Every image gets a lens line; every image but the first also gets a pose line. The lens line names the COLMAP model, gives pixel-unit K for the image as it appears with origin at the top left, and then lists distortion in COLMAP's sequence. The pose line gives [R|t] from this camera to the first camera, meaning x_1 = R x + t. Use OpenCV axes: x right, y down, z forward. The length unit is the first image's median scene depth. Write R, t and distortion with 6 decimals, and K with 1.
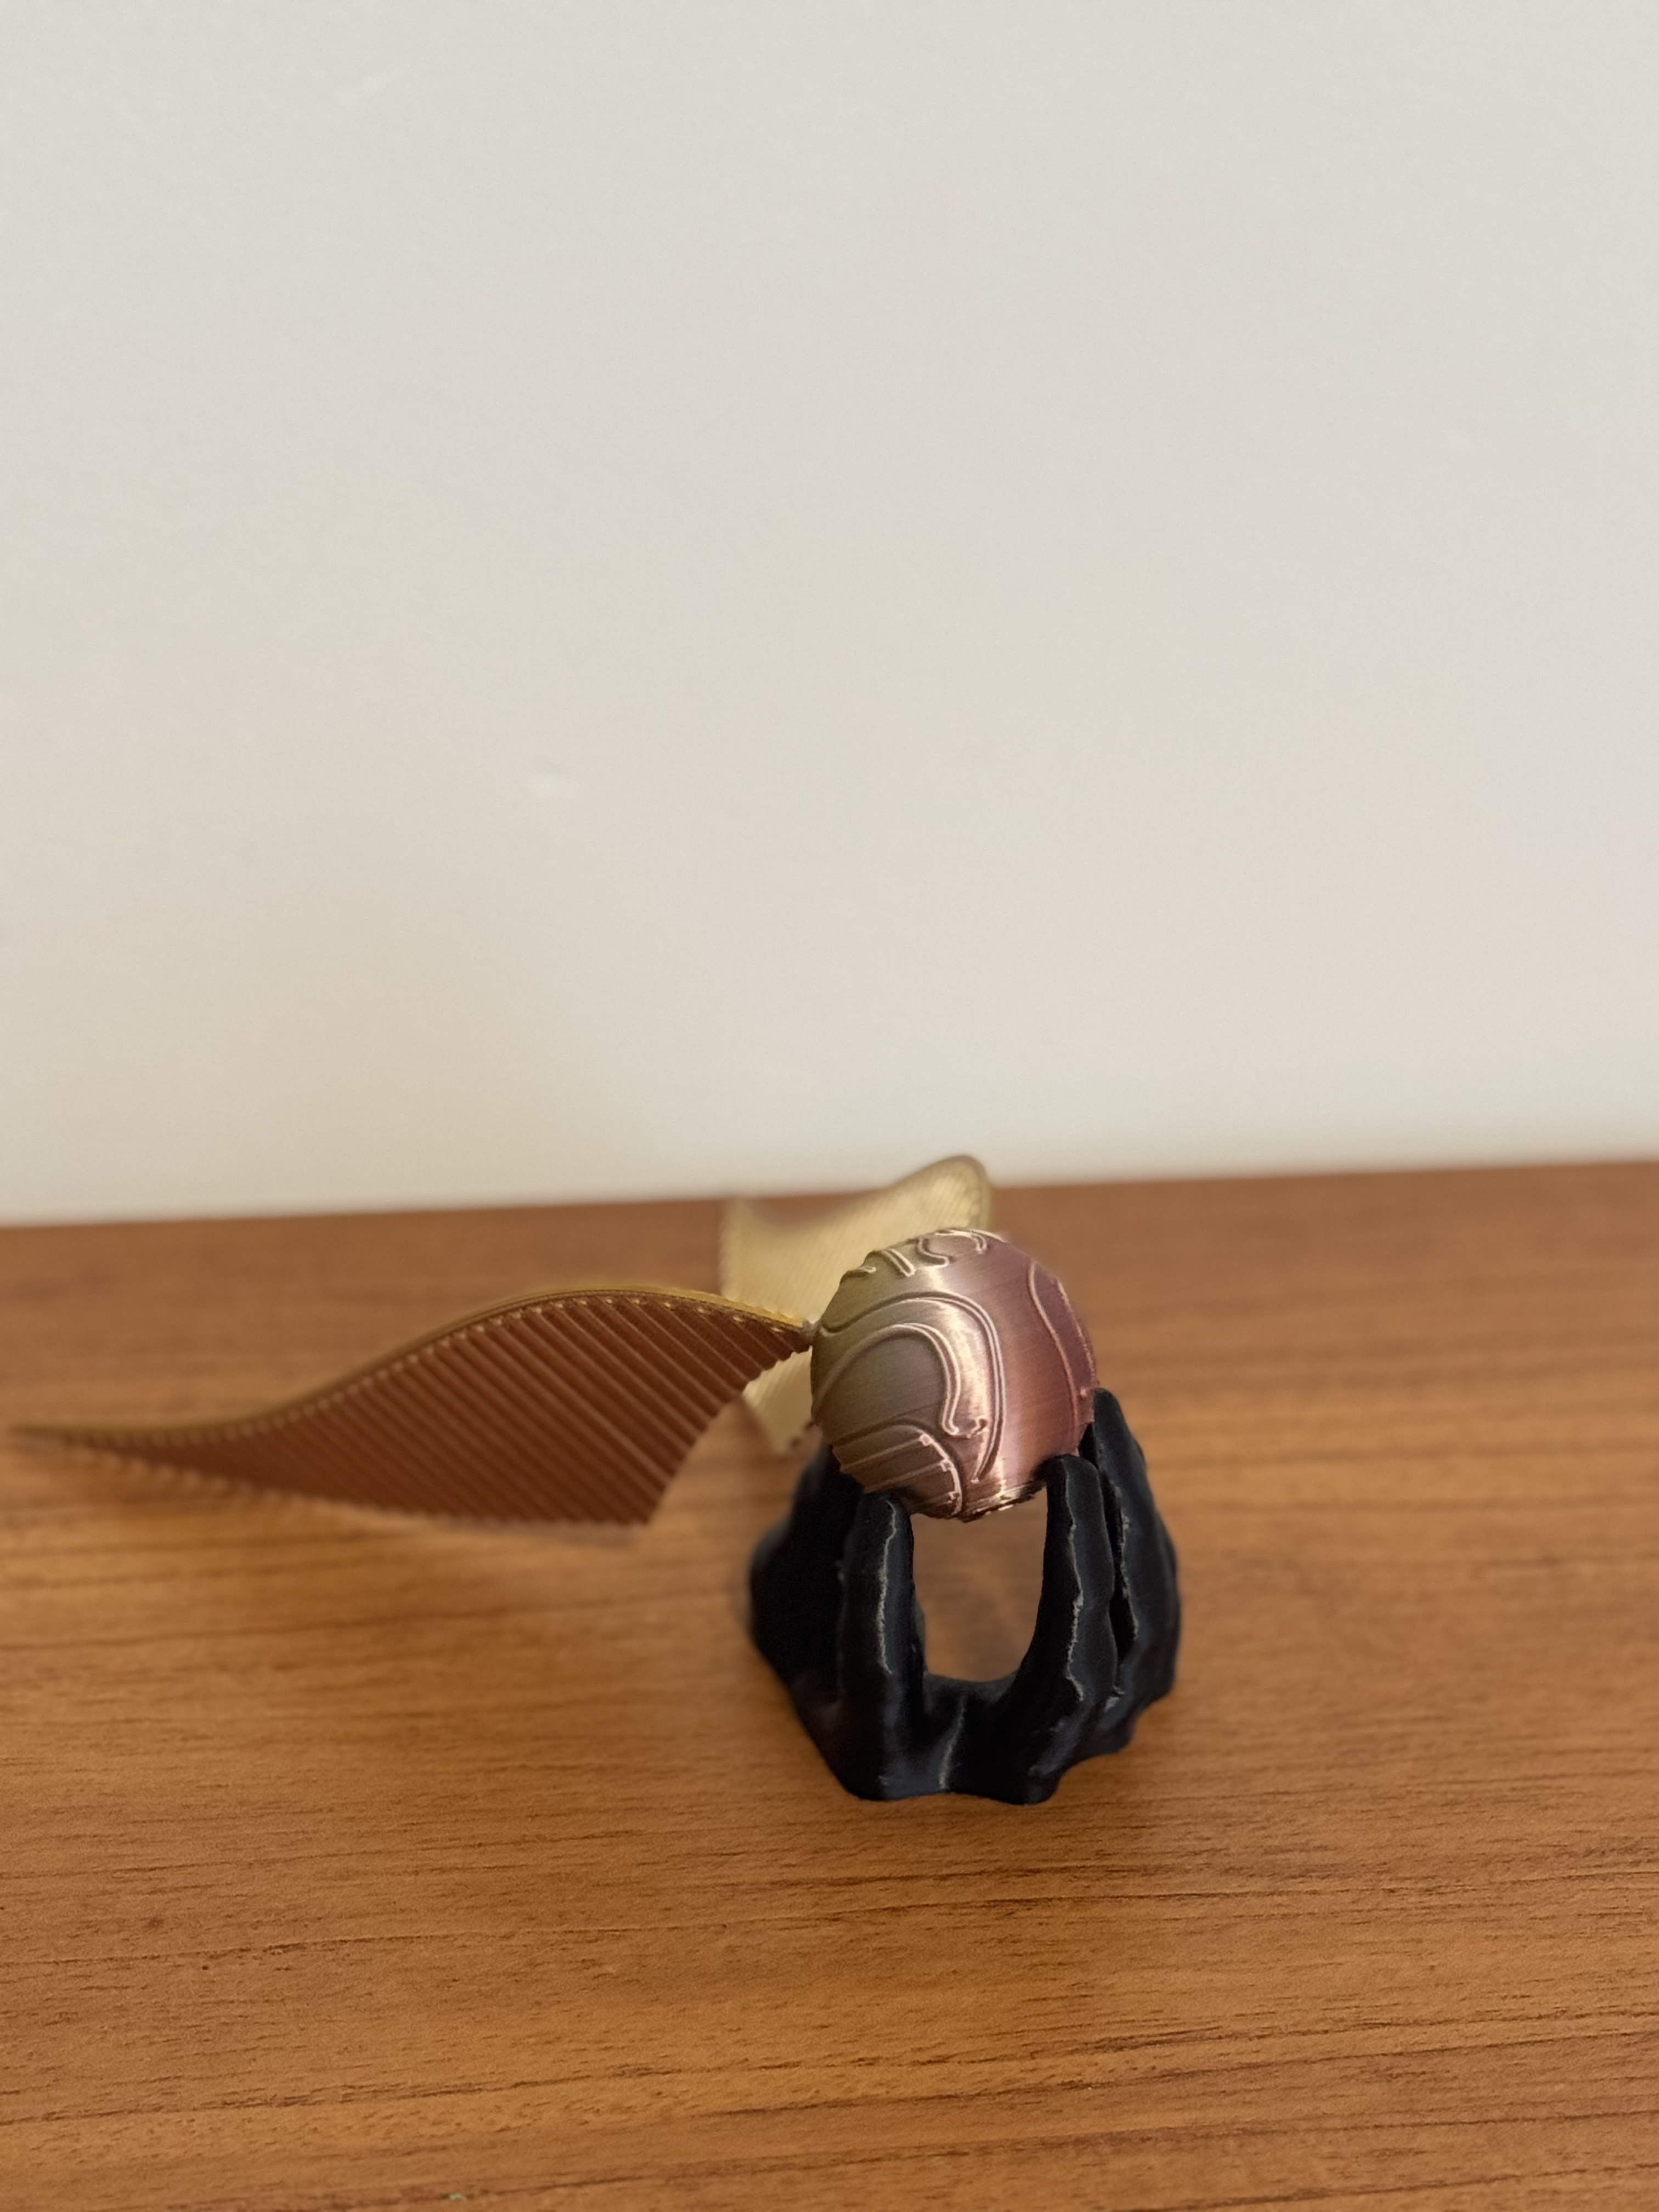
lens RADIAL K [[4798.8, 0, 825.7], [0, 4798.8, 1101.1], [0, 0, 1]] dist [0.134967, 0.000000]
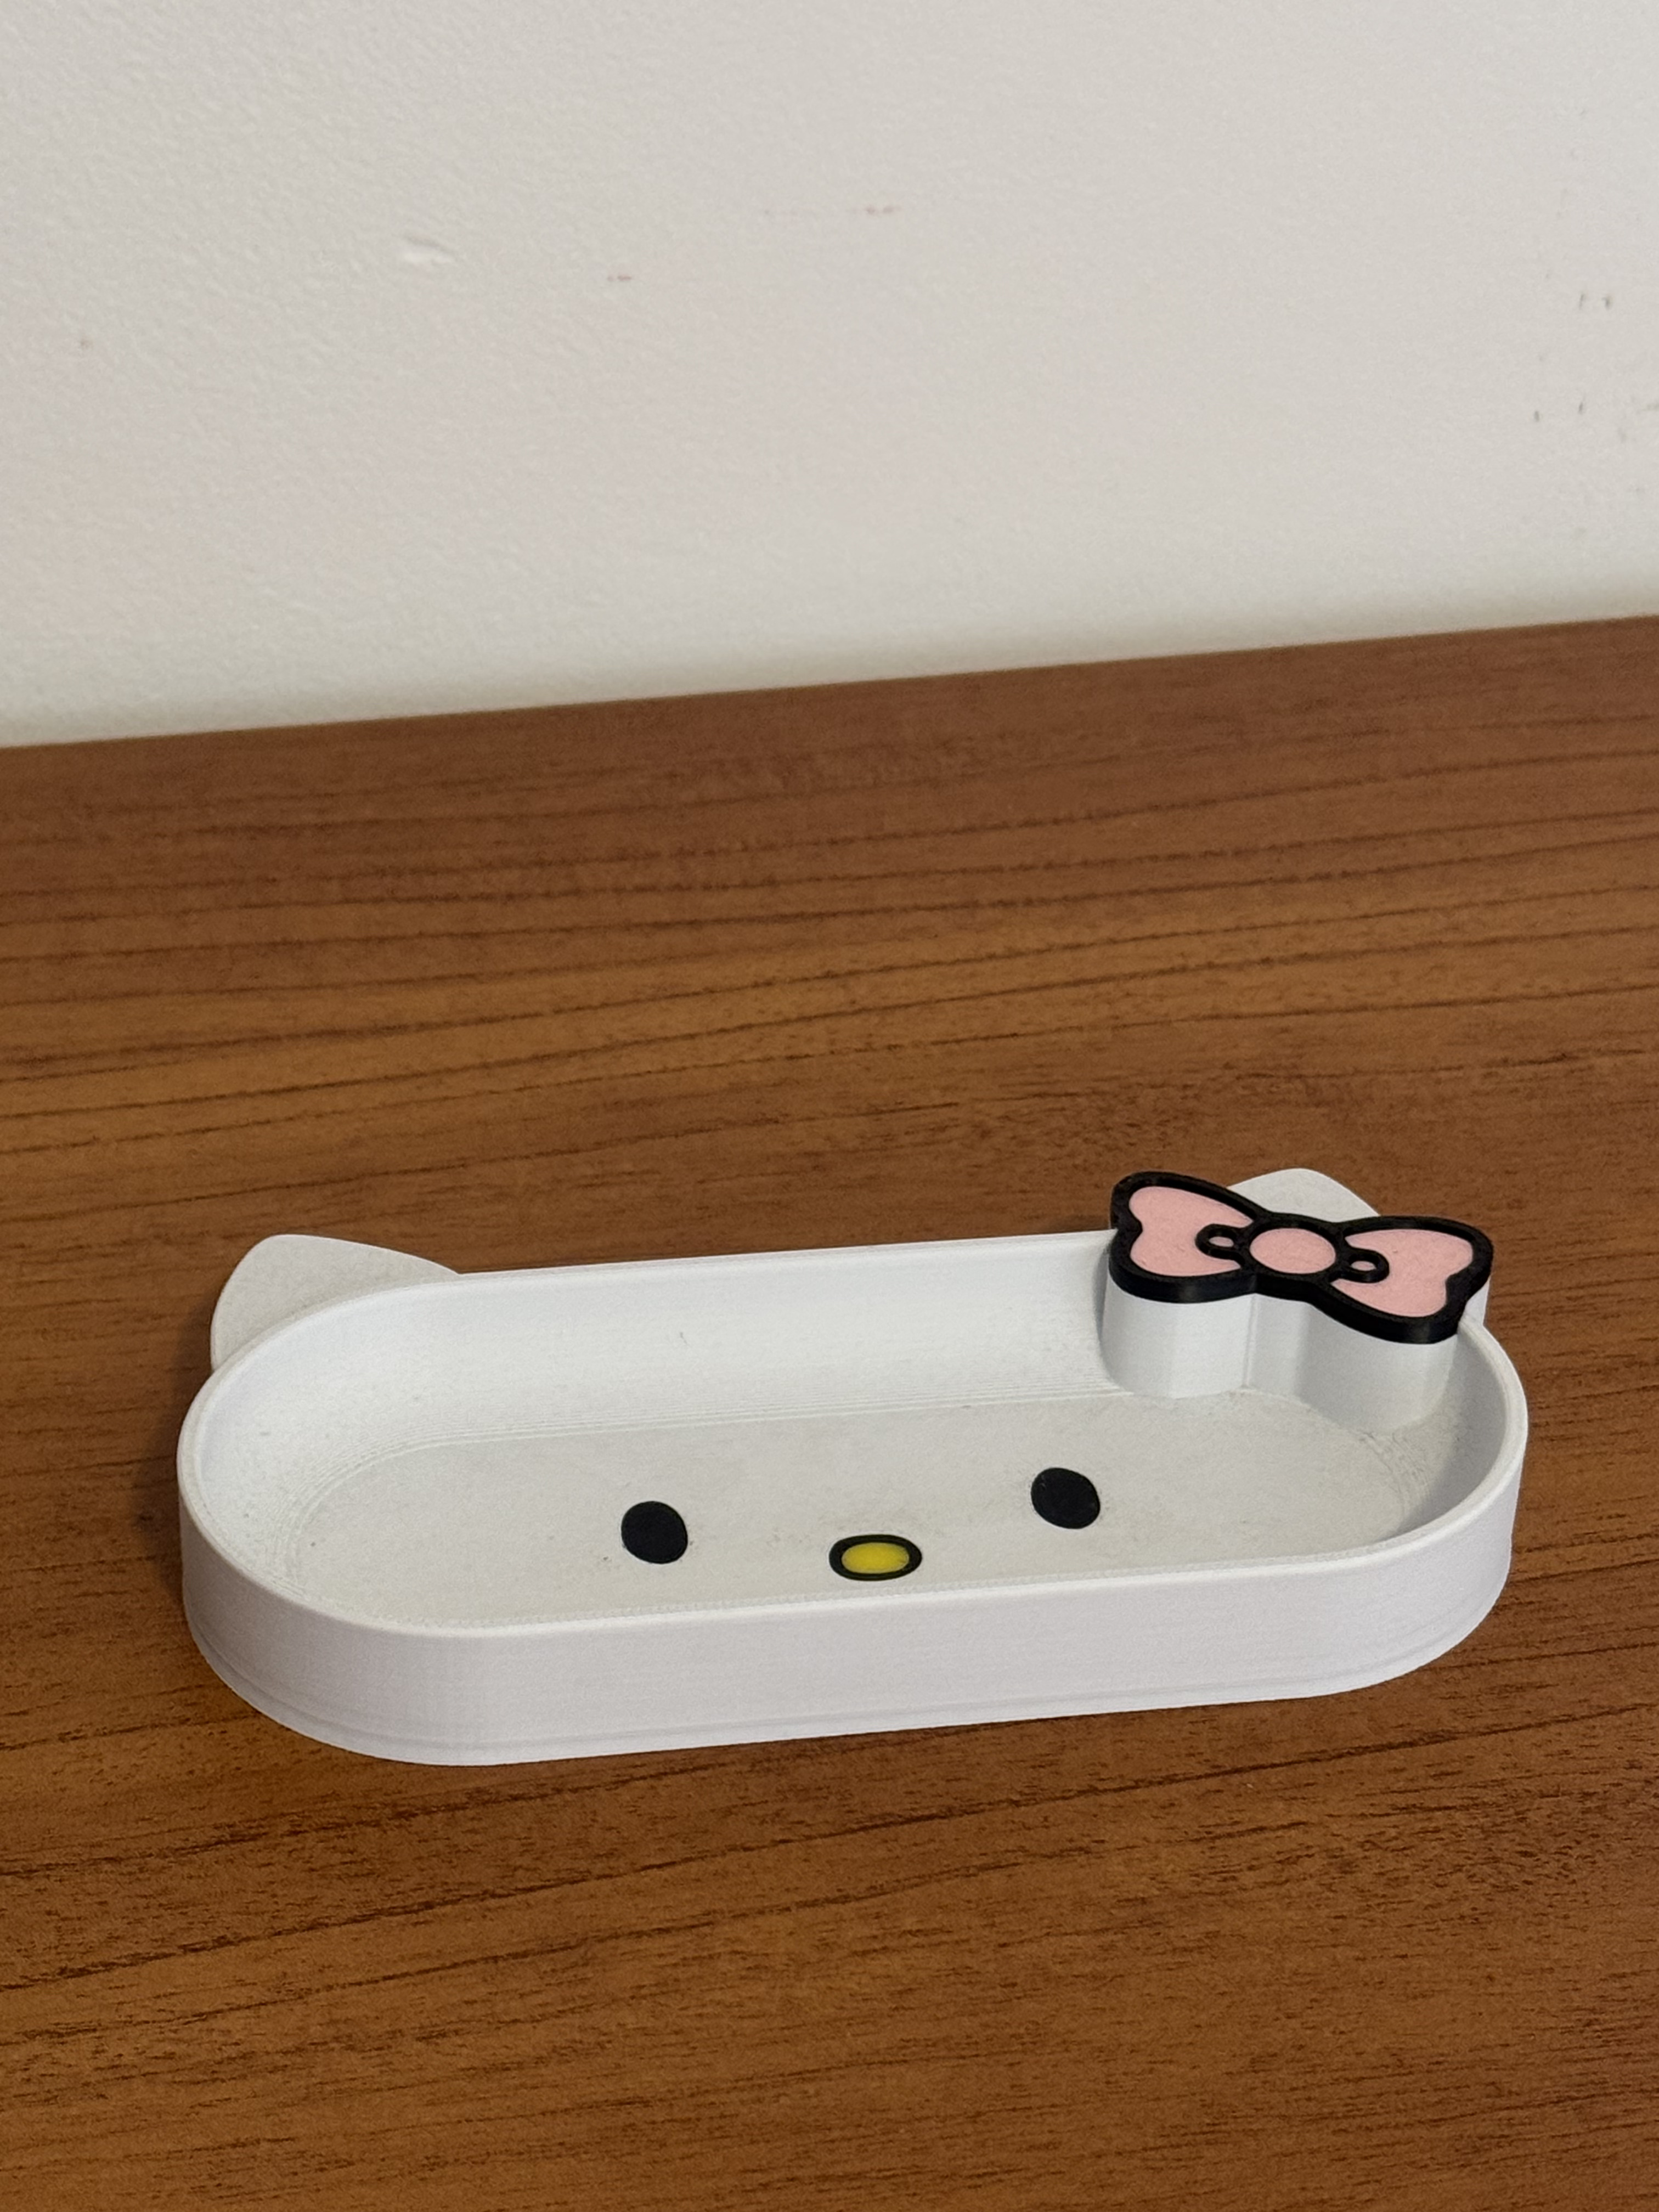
lens RADIAL K [[4798.8, 0, 863.1], [0, 4798.8, 1102.7], [0, 0, 1]] dist [0.134967, 0.000000]
pose [[0.993515, -0.046773, 0.103636, -0.094500], [0.036251, 0.994207, 0.101181, 0.004727], [-0.107769, -0.096768, 0.989455, 0.093194]]
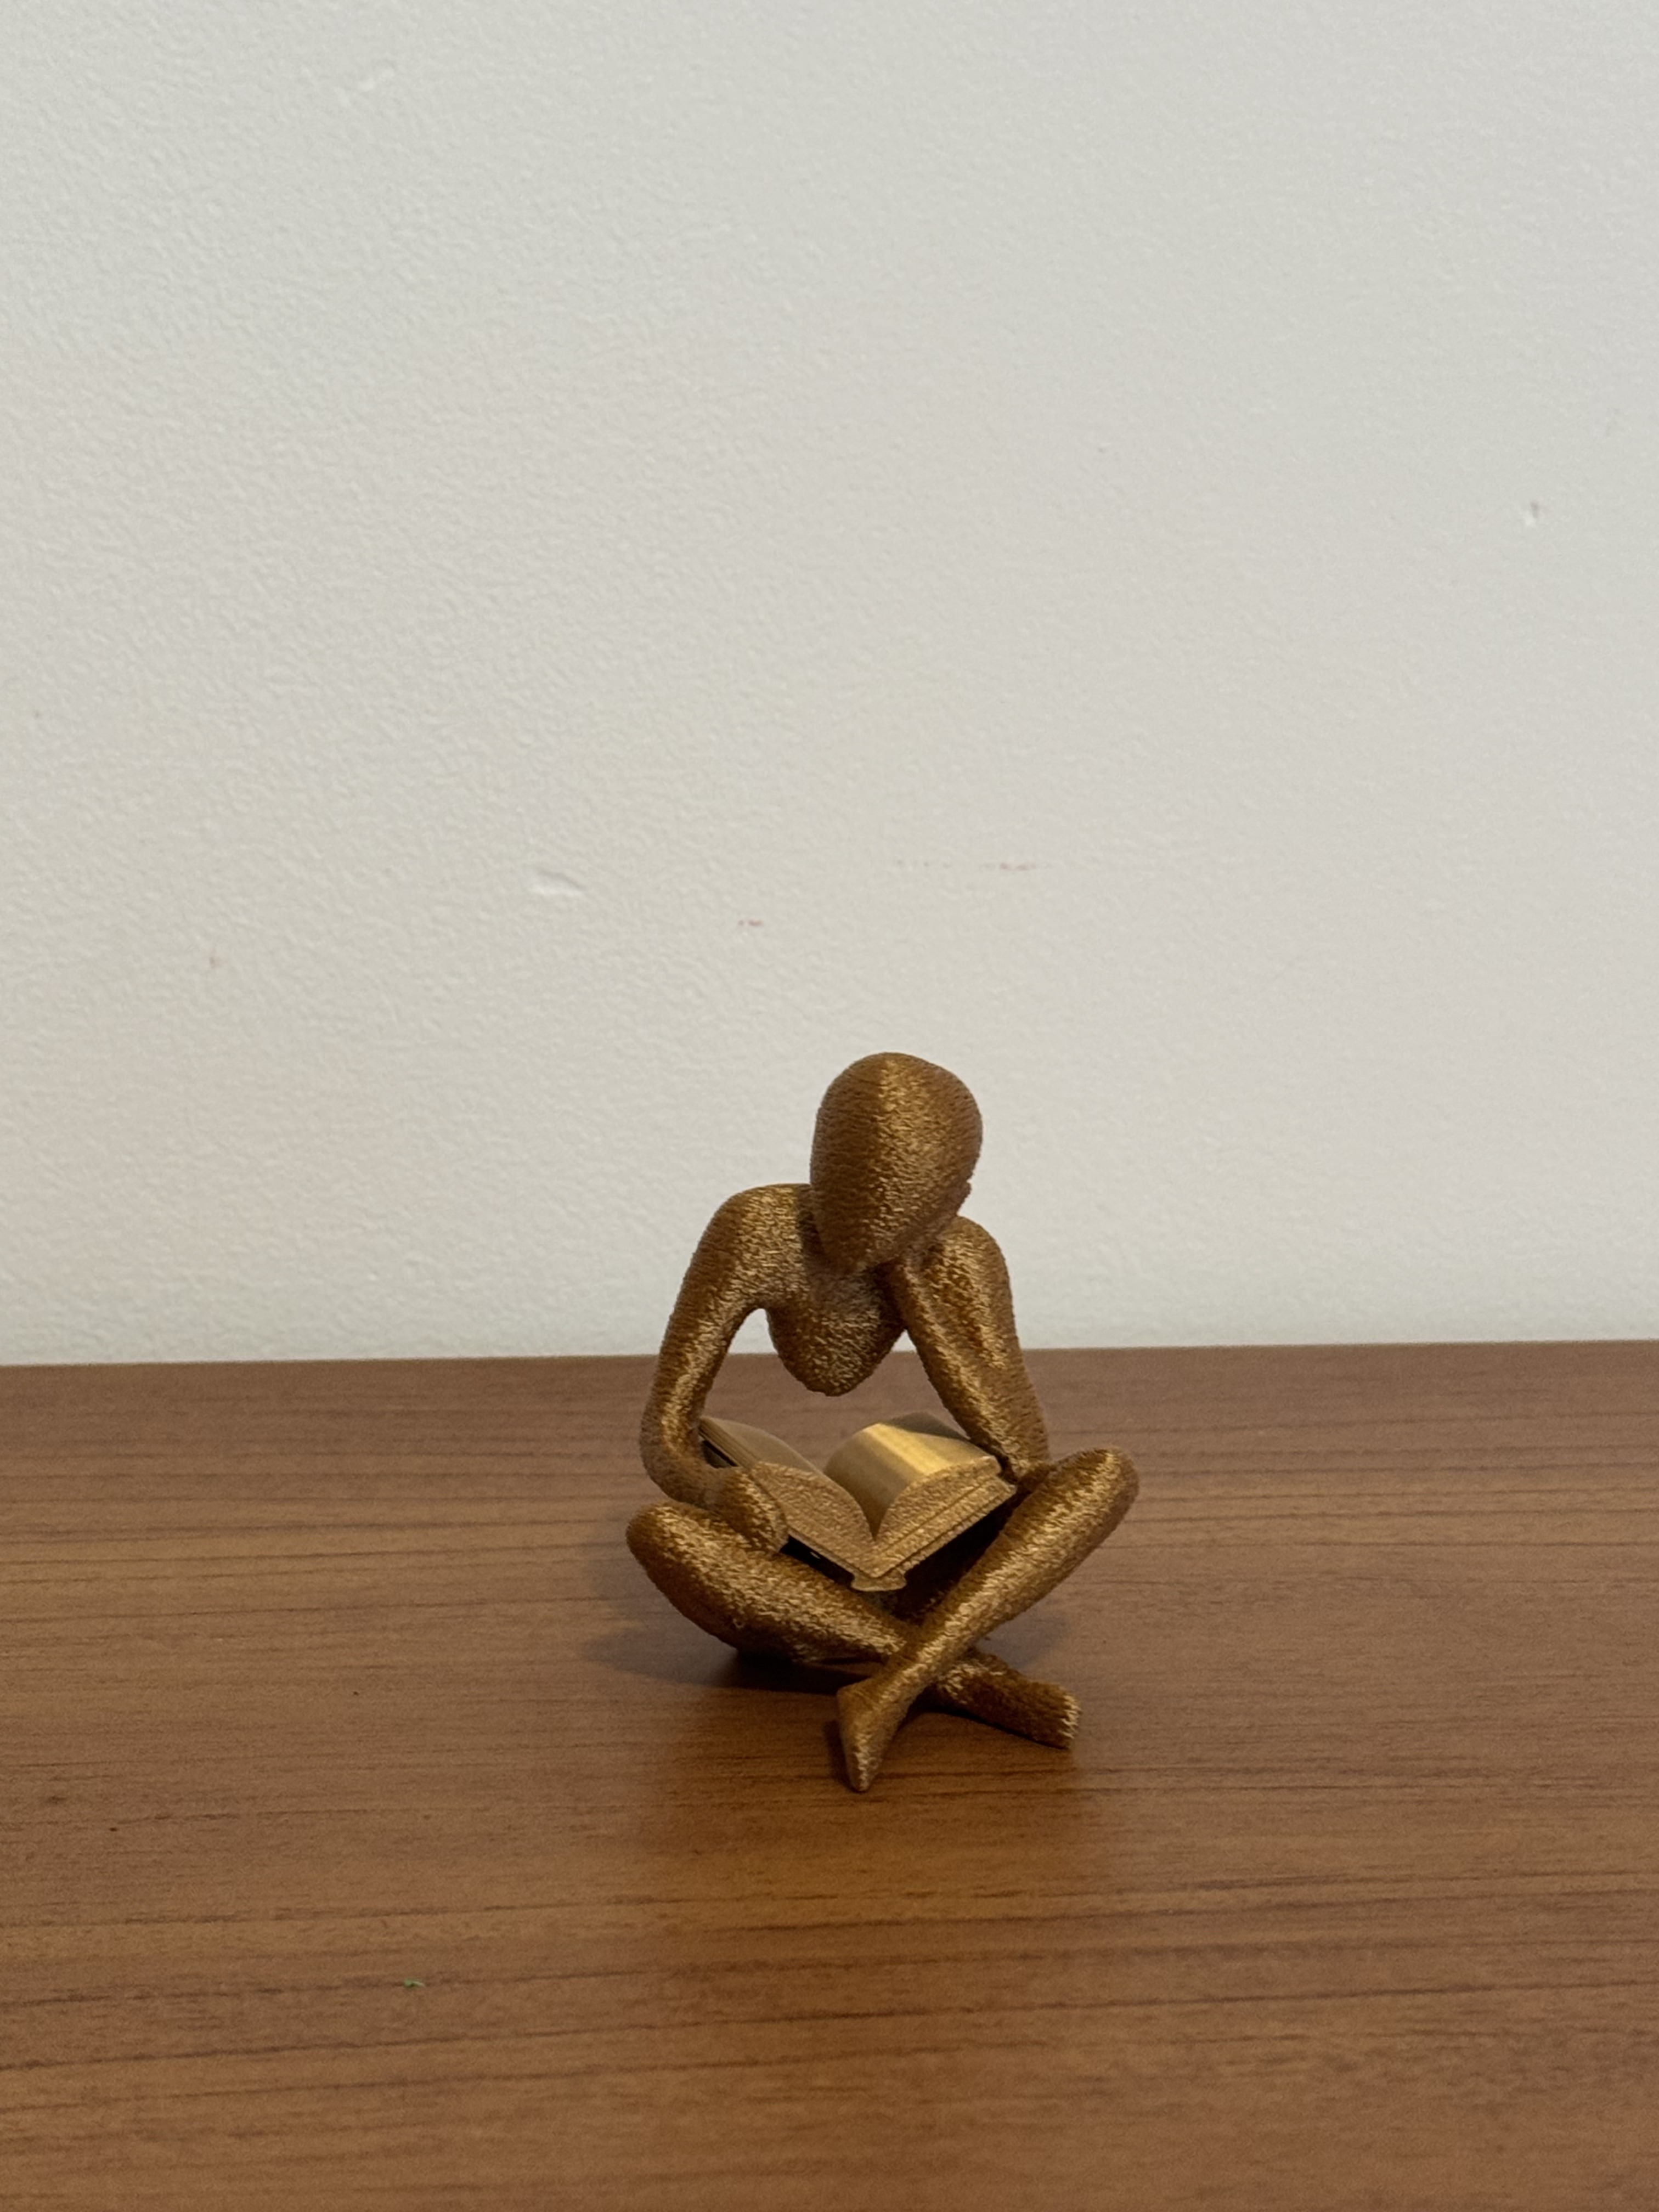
lens RADIAL K [[4798.8, 0, 835.6], [0, 4798.8, 1103.1], [0, 0, 1]] dist [0.134967, 0.000000]
pose [[0.999987, -0.004555, 0.002394, -0.006553], [0.005055, 0.956474, -0.291772, 0.298193], [-0.000961, 0.291781, 0.956485, 0.173291]]
